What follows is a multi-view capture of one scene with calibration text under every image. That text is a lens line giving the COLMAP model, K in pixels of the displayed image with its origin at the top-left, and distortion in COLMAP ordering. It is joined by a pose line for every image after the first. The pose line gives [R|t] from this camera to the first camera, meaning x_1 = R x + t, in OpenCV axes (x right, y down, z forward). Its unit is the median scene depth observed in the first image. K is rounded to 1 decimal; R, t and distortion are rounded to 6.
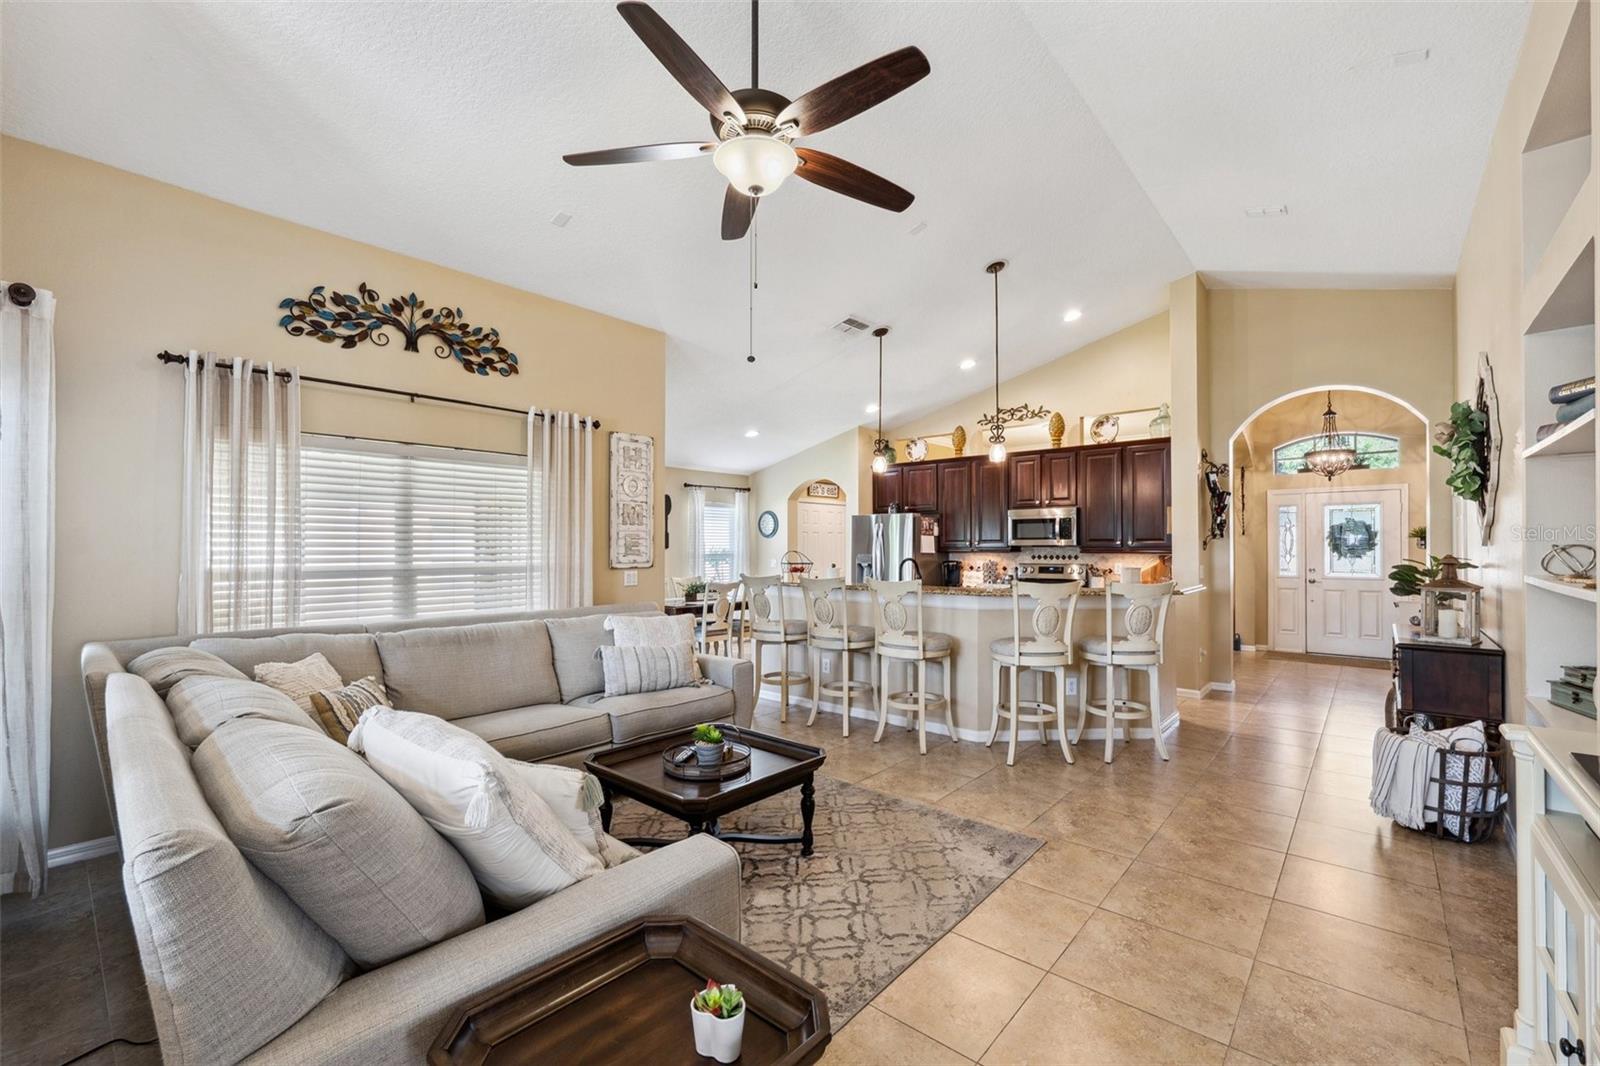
lens RADIAL K [[666.5, 0, 807.4], [0, 666.5, 542.8], [0, 0, 1]] dist [-0.004408, -0.000285]
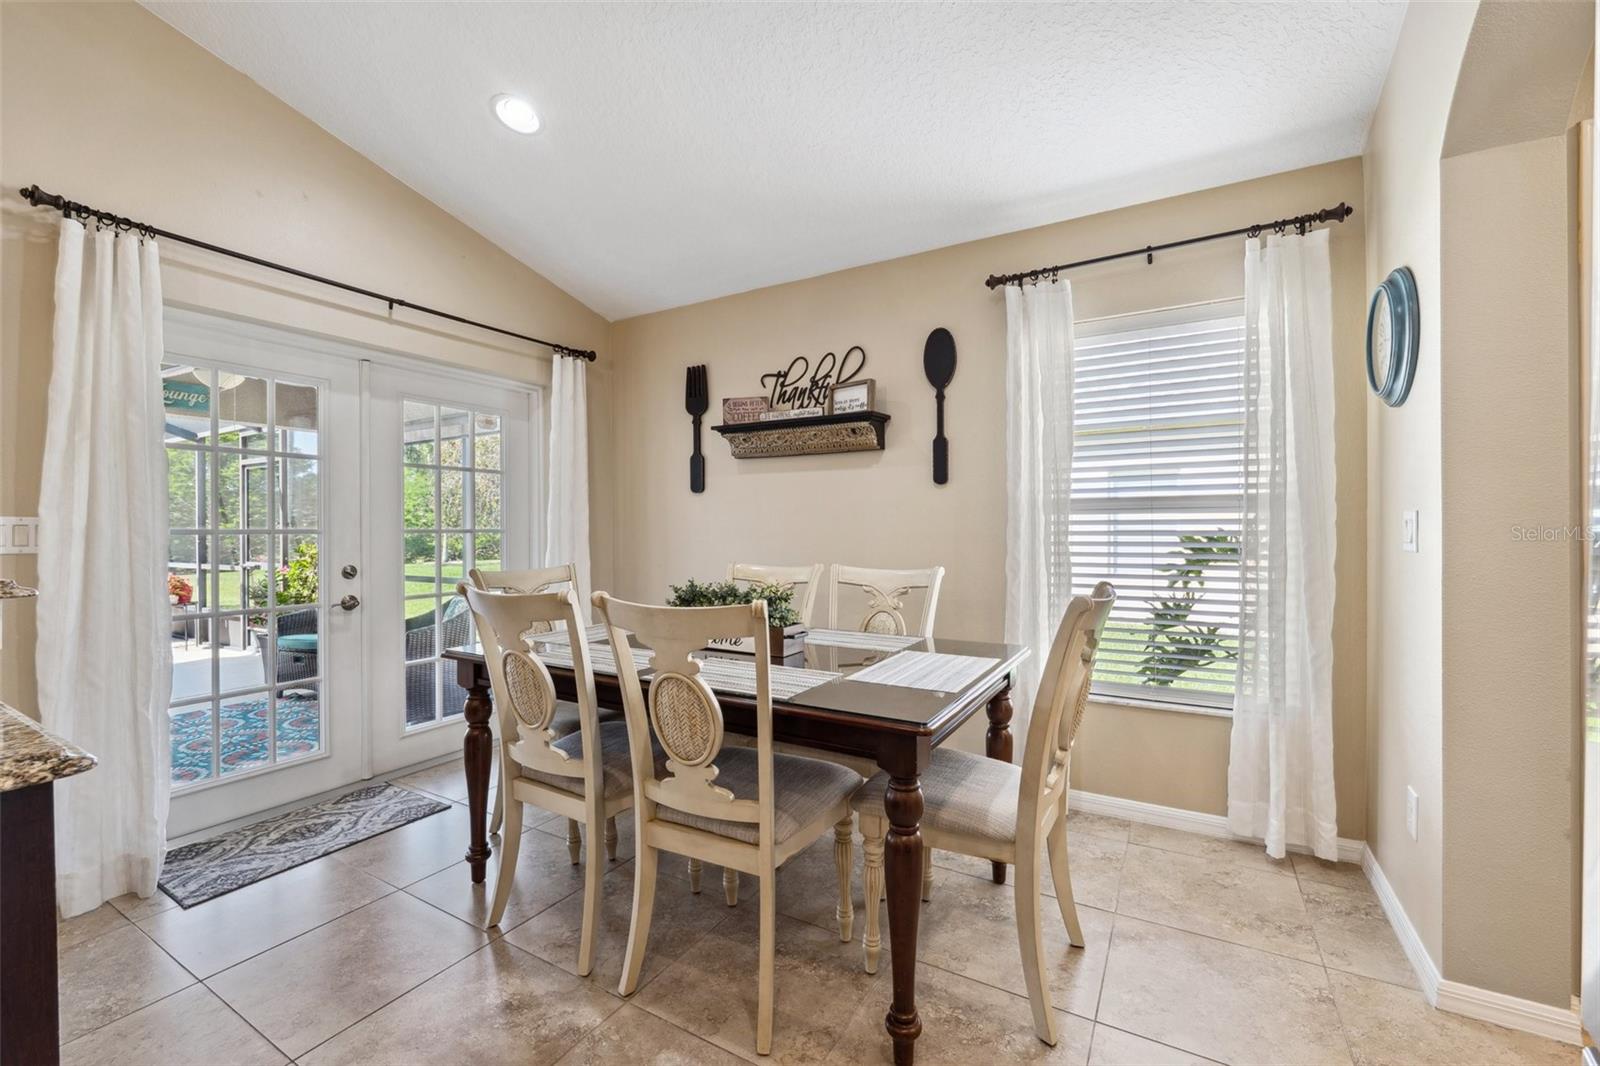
lens RADIAL K [[662.4, 0, 802.9], [0, 662.4, 535.8], [0, 0, 1]] dist [-0.004366, -0.000139]
pose [[0.182986, 0.012855, -0.983031, 0.161277], [0.009795, 0.999841, 0.014898, 0.041419], [0.983067, -0.012355, 0.182831, 1.208799]]
